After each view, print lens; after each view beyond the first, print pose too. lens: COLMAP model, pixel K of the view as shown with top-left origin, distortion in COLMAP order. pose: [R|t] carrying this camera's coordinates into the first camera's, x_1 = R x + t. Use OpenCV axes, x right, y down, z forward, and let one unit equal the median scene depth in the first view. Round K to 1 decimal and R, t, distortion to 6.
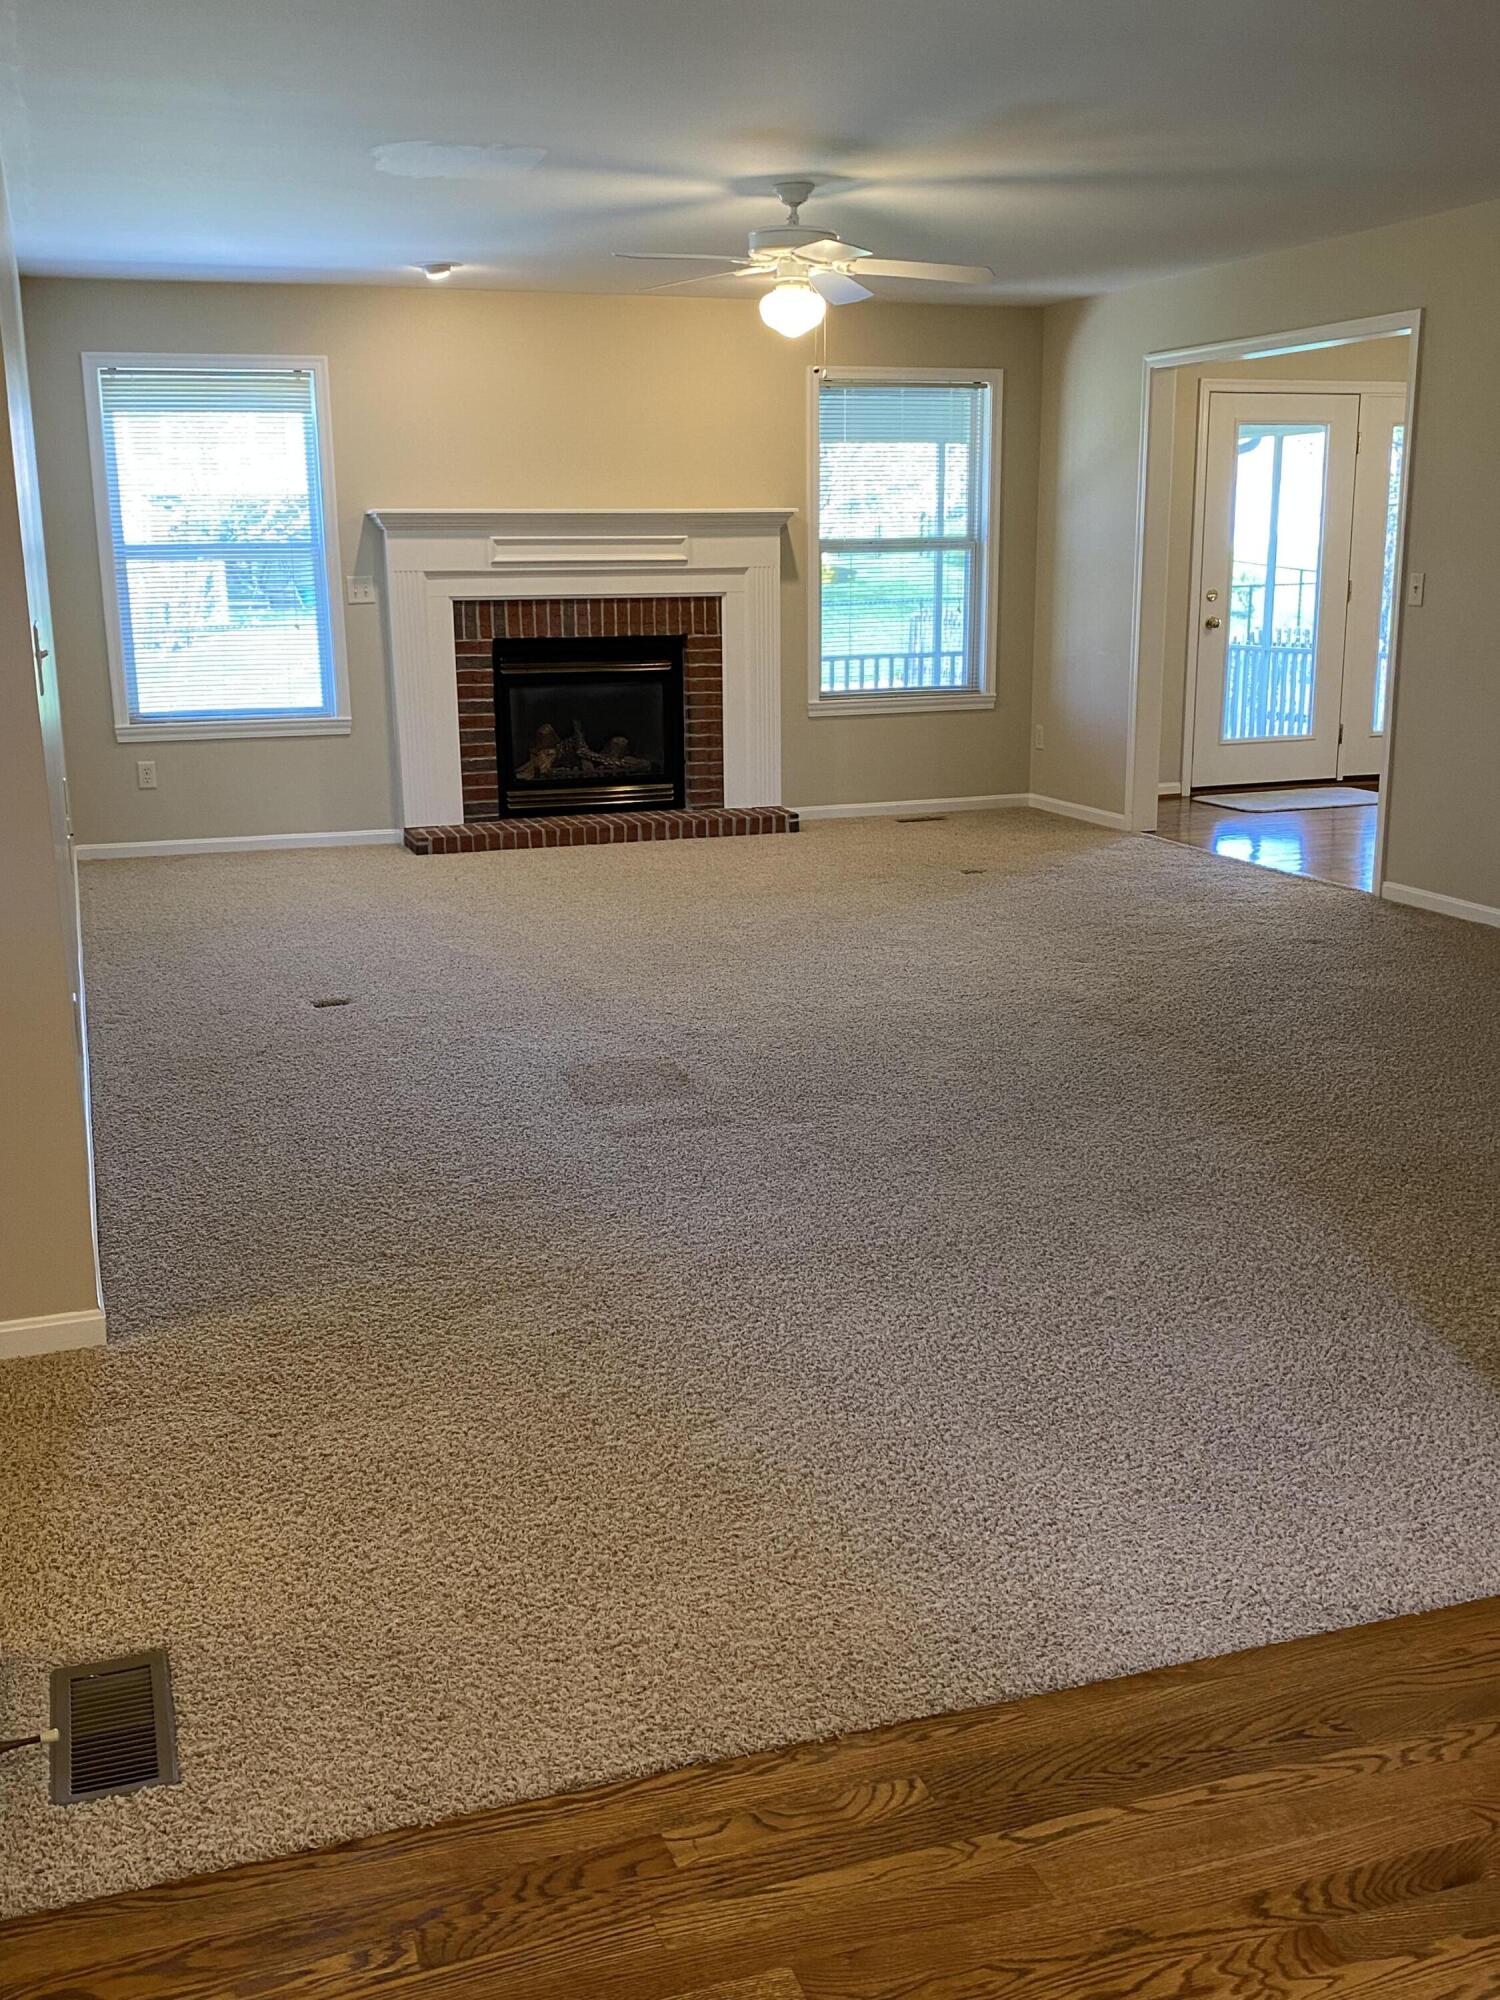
lens RADIAL K [[1926.3, 0, 740.5], [0, 1926.3, 1028.8], [0, 0, 1]] dist [0.208797, -0.567431]
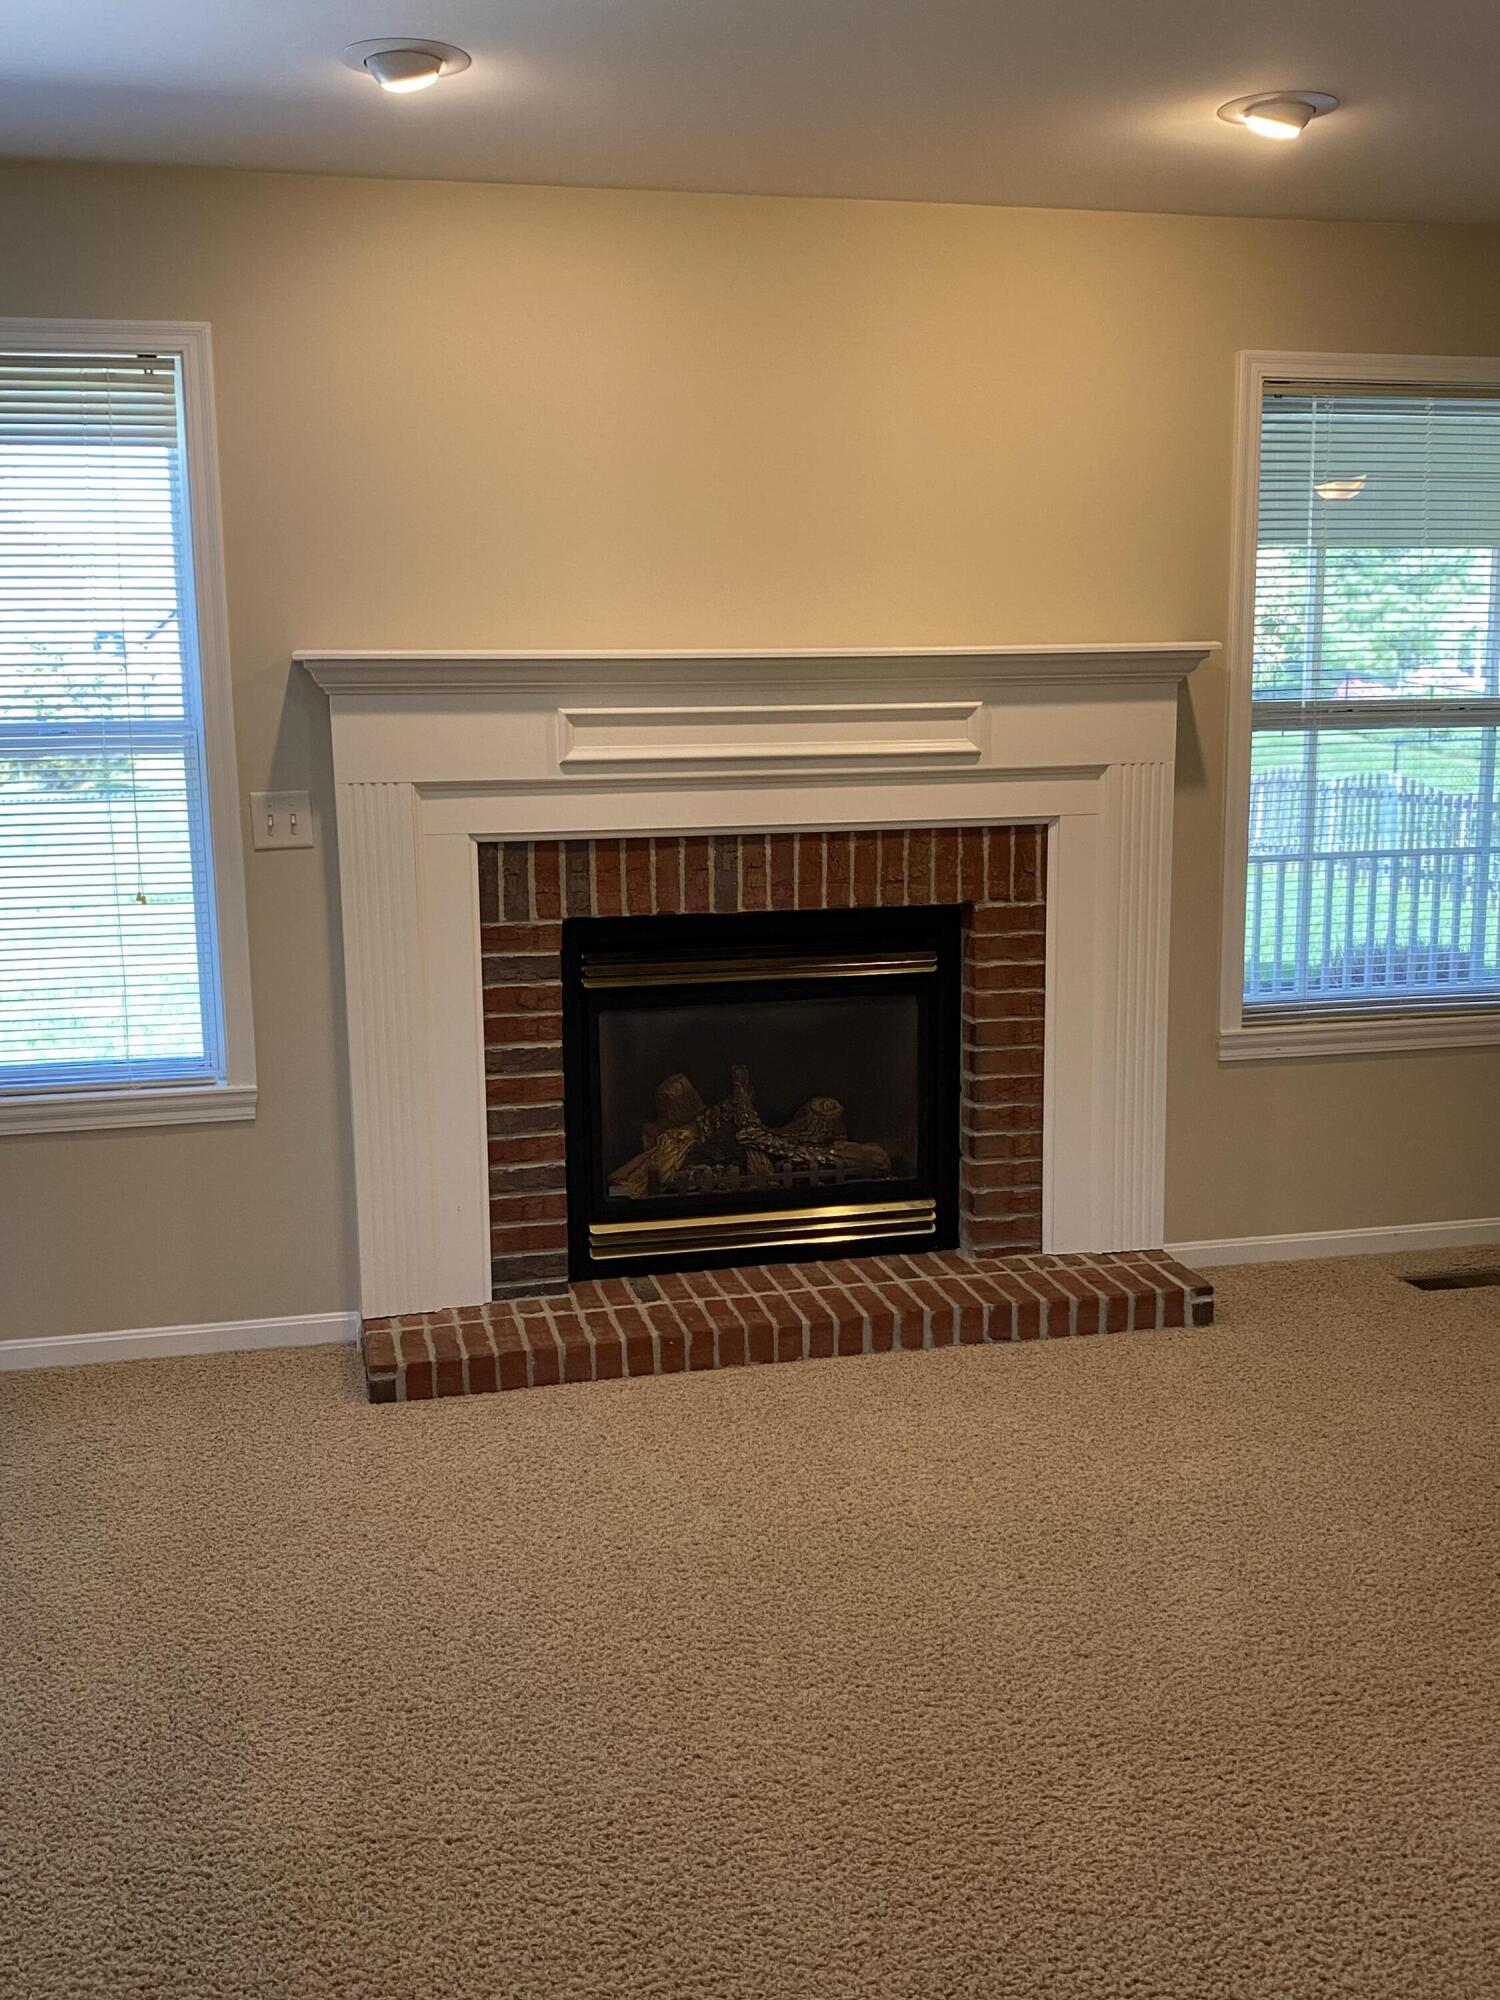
lens RADIAL K [[1934.2, 0, 734.4], [0, 1934.2, 991.4], [0, 0, 1]] dist [0.138053, -0.193709]
pose [[0.994770, 0.014582, -0.101090, -0.037537], [-0.023028, 0.996292, -0.082896, -0.141033], [0.099506, 0.084790, 0.991418, 0.526721]]
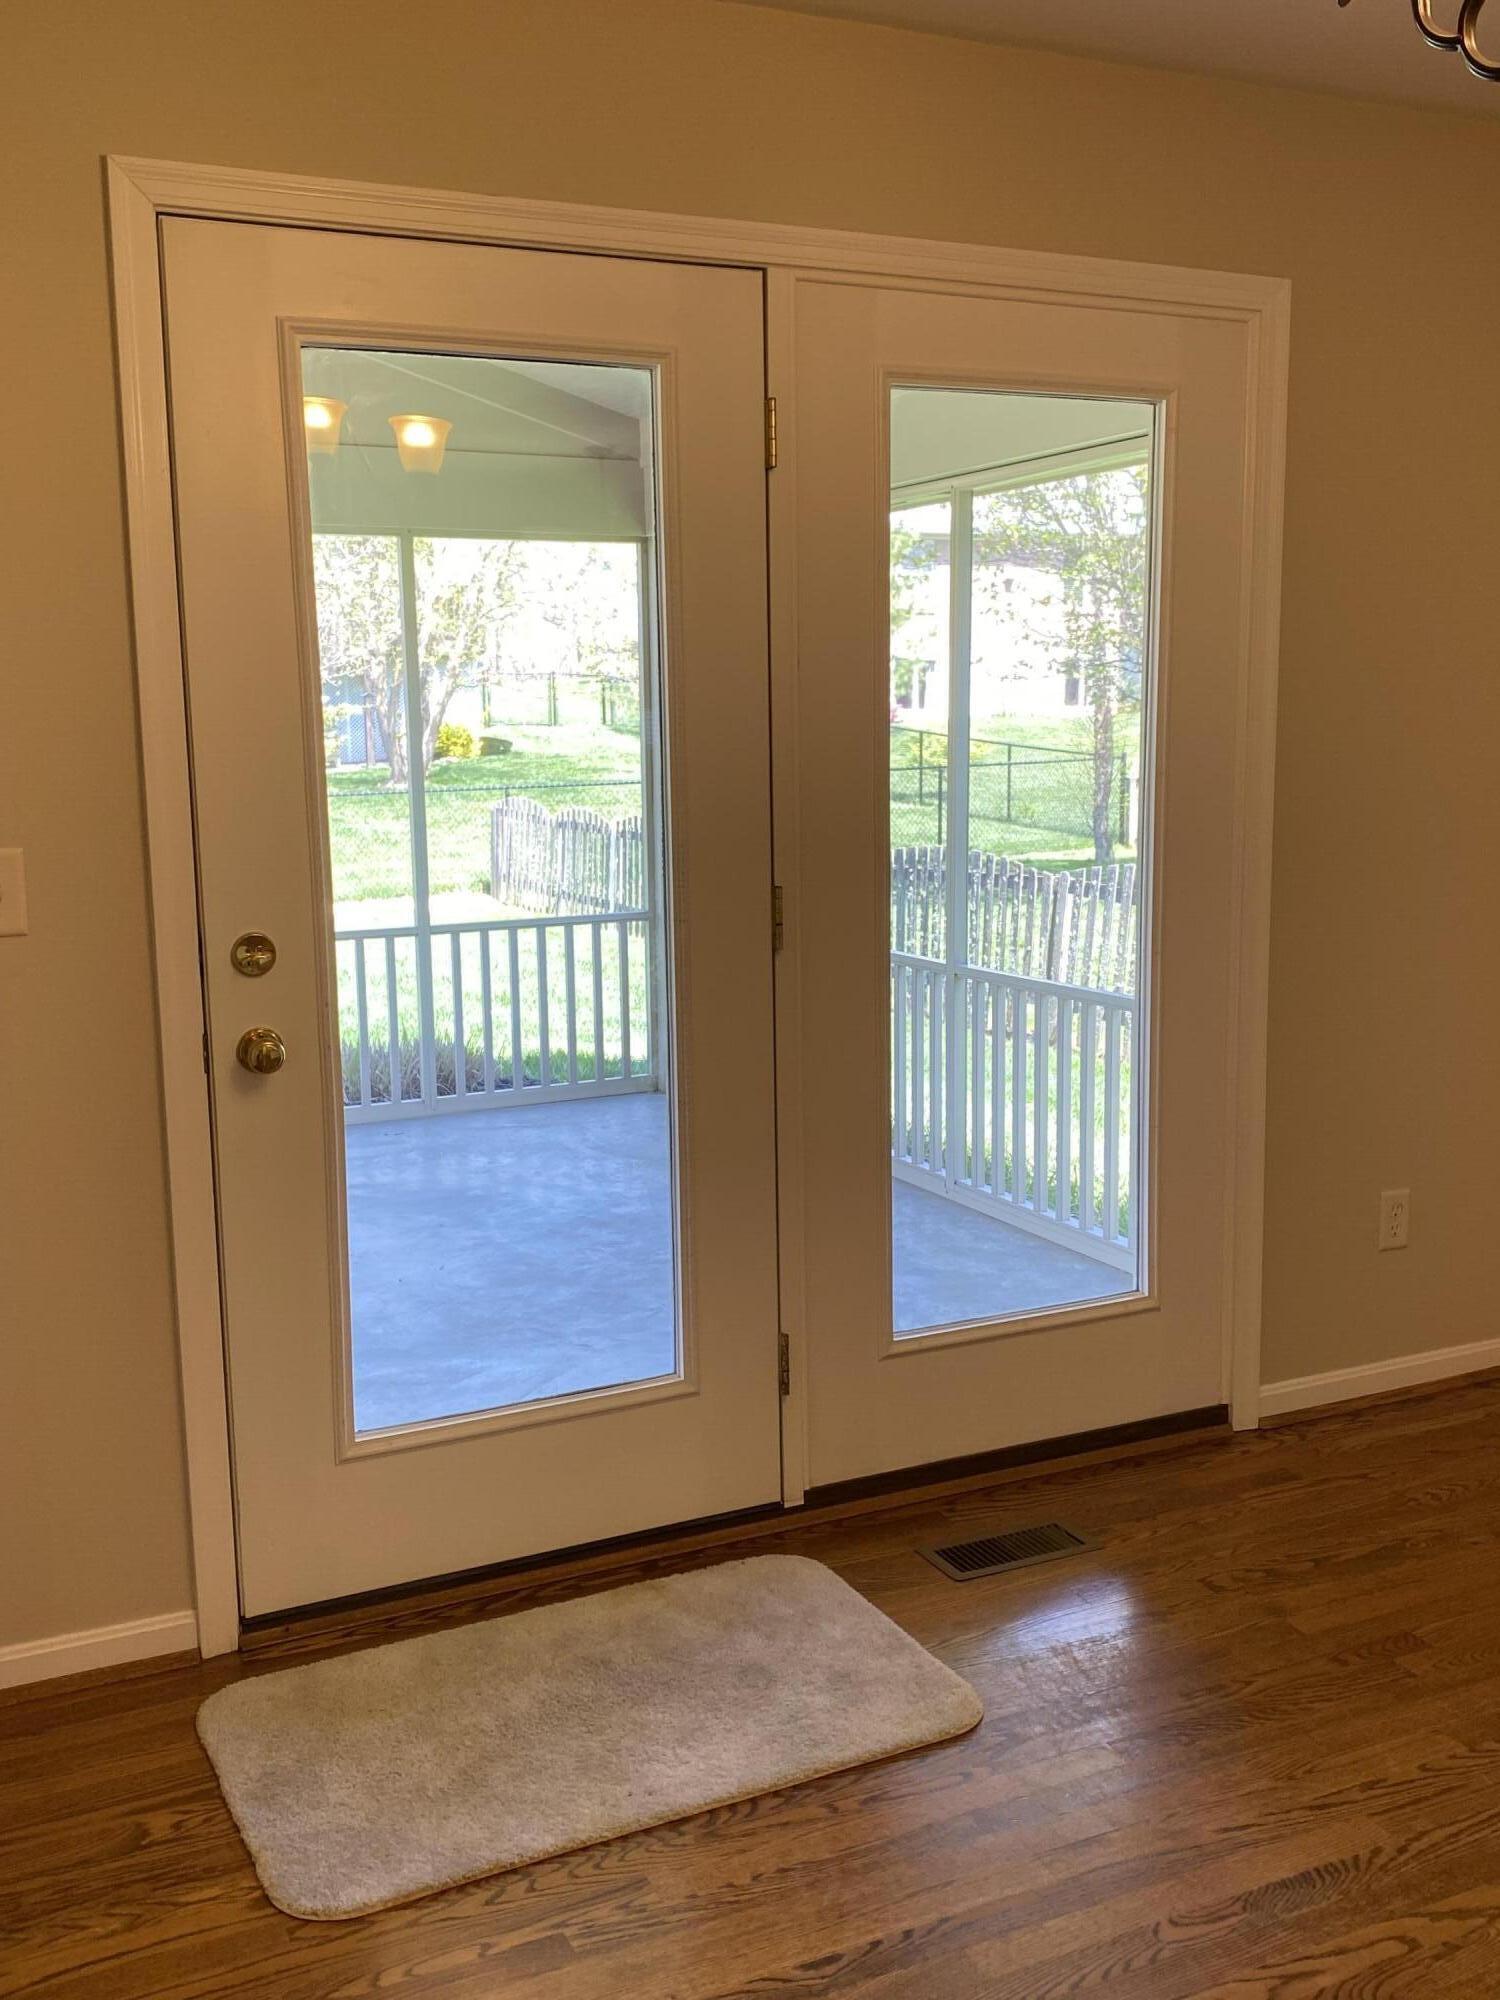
lens RADIAL K [[1939.1, 0, 768.3], [0, 1939.1, 1027.0], [0, 0, 1]] dist [0.001747, 0.016198]
pose [[0.992941, -0.021202, 0.116703, 0.311905], [0.030369, 0.996542, -0.077341, -0.209027], [-0.114659, 0.080339, 0.990151, 0.801006]]
